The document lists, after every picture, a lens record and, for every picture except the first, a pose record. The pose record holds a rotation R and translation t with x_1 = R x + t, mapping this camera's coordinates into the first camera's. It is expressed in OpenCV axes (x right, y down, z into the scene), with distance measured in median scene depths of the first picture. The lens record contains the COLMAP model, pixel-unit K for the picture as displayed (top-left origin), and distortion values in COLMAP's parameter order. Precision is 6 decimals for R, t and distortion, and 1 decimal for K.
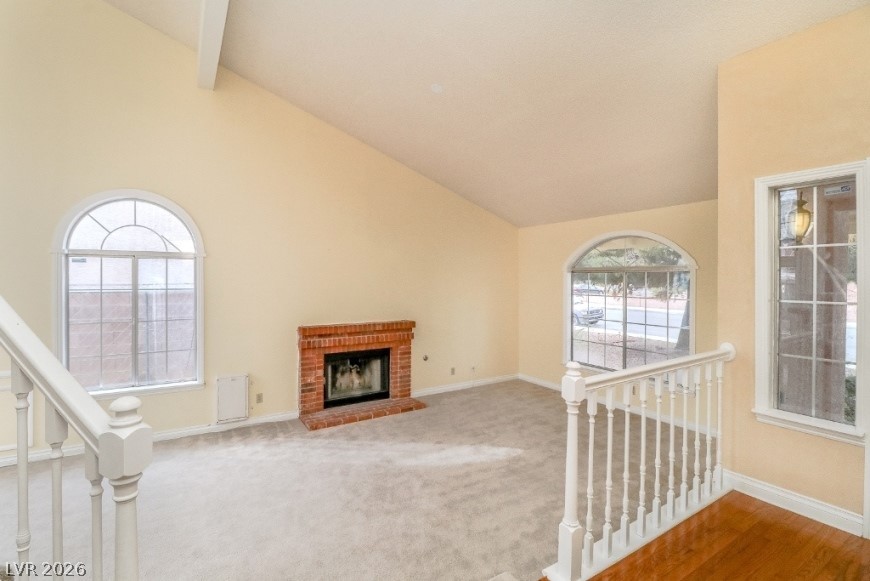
lens RADIAL K [[406.1, 0, 426.0], [0, 406.1, 281.4], [0, 0, 1]] dist [0.001923, -0.012503]
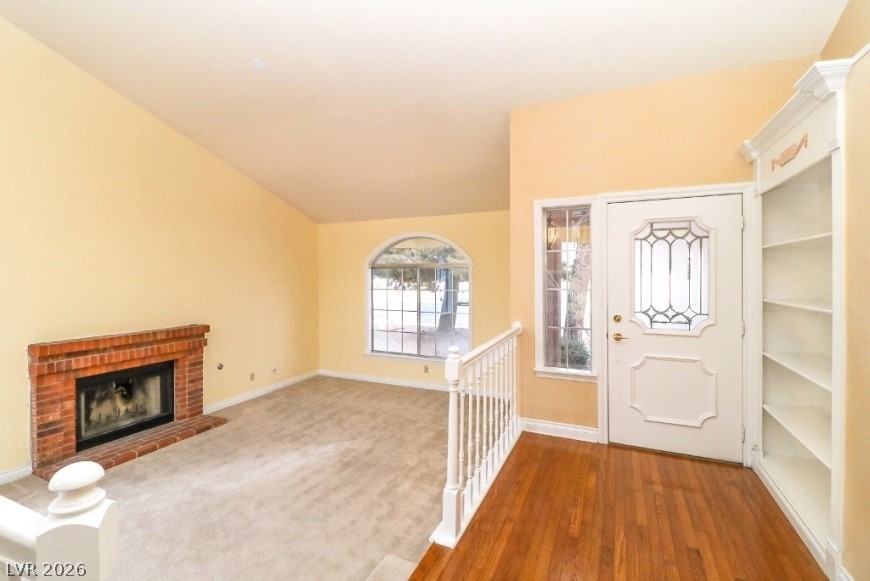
lens RADIAL K [[401.5, 0, 434.5], [0, 401.5, 277.8], [0, 0, 1]] dist [0.012939, -0.012061]
pose [[0.828540, -0.011320, 0.559816, -0.117247], [0.010417, 0.999934, 0.004801, -0.000854], [-0.559833, 0.001854, 0.828603, 0.030079]]
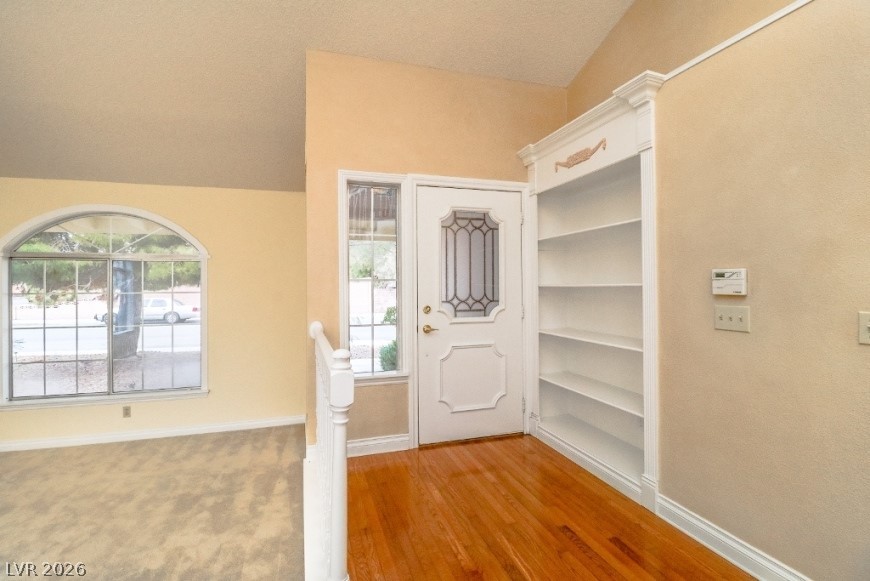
lens RADIAL K [[406.1, 0, 426.0], [0, 406.1, 281.4], [0, 0, 1]] dist [0.001923, -0.012503]
pose [[0.247957, 0.001131, 0.968770, -0.104309], [0.016508, 0.999849, -0.005393, 0.031519], [-0.968630, 0.017330, 0.247901, 0.249400]]
